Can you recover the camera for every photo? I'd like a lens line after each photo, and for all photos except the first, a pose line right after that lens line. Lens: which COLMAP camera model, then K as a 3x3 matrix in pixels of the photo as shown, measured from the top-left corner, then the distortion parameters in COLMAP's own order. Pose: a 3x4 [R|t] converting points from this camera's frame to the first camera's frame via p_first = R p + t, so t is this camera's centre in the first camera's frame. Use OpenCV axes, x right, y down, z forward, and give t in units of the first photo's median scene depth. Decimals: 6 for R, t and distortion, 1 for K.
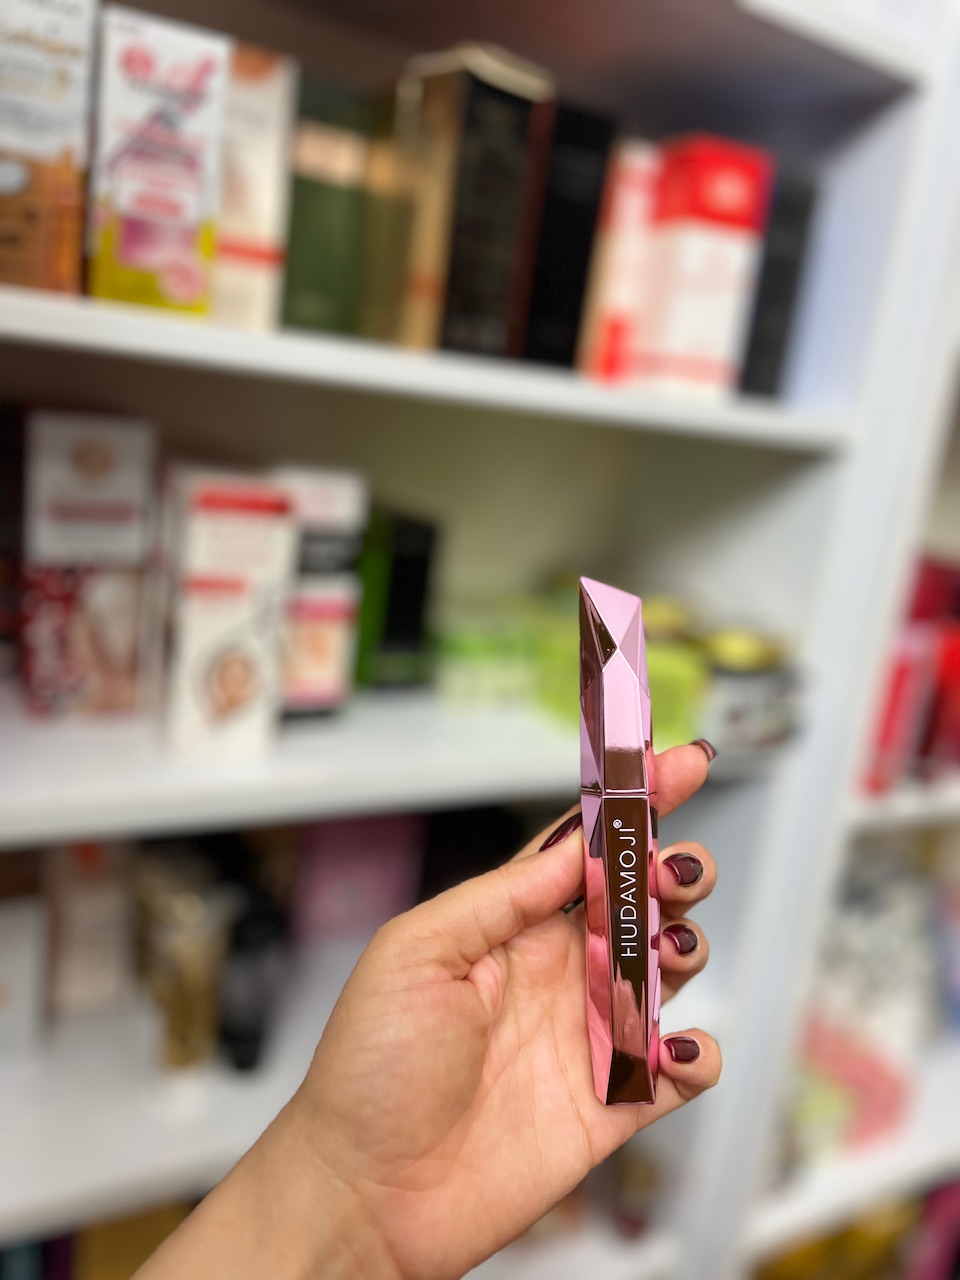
lens RADIAL K [[997.9, 0, 480.8], [0, 997.9, 628.3], [0, 0, 1]] dist [0.033946, -0.047613]
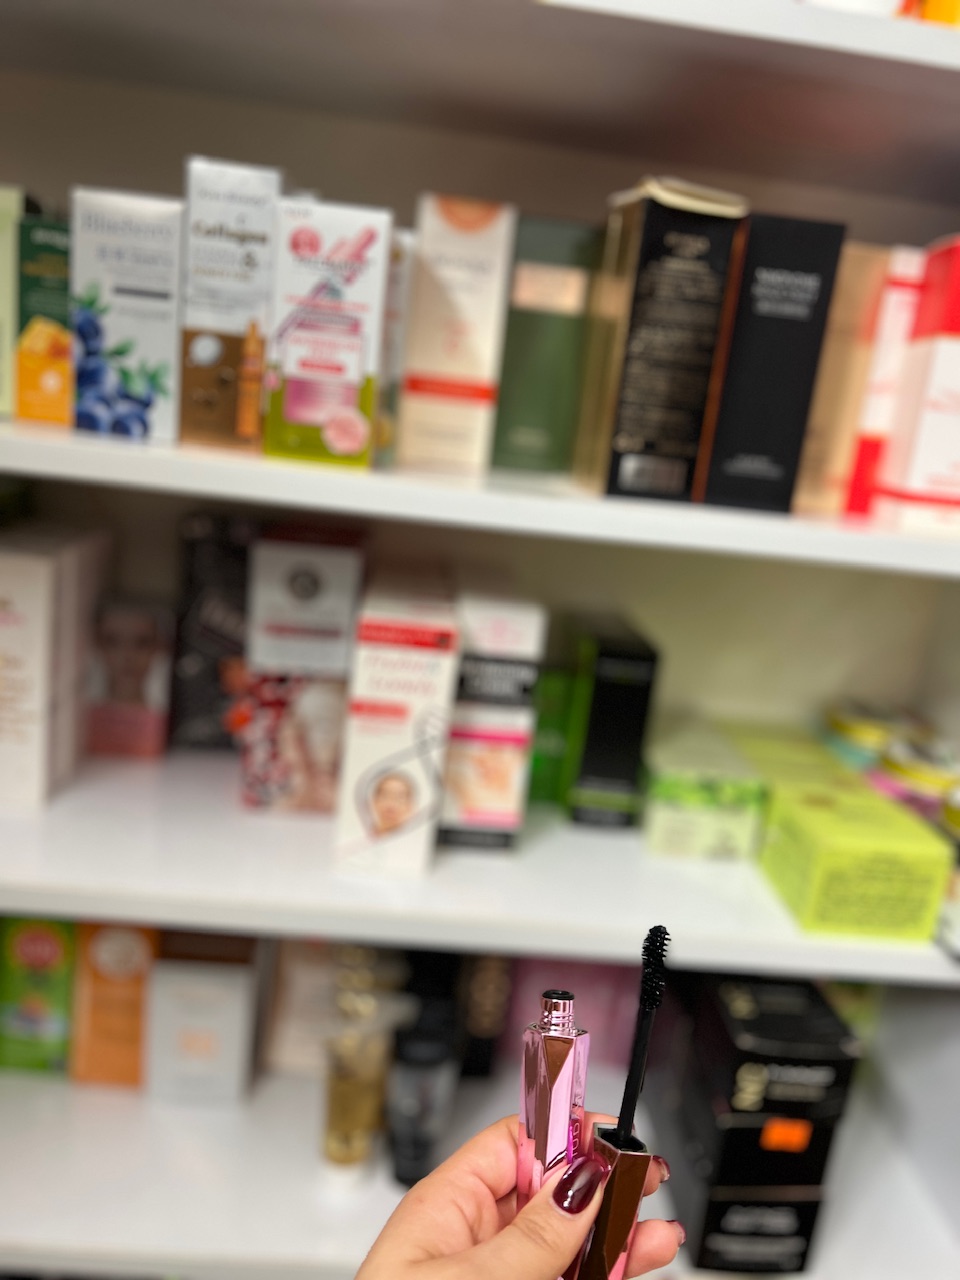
lens RADIAL K [[997.9, 0, 474.7], [0, 997.9, 645.0], [0, 0, 1]] dist [0.033946, -0.047613]
pose [[0.898194, 0.076487, -0.432894, 0.243646], [-0.097990, 0.994806, -0.027547, -0.081188], [0.428539, 0.067162, 0.901024, 0.085459]]
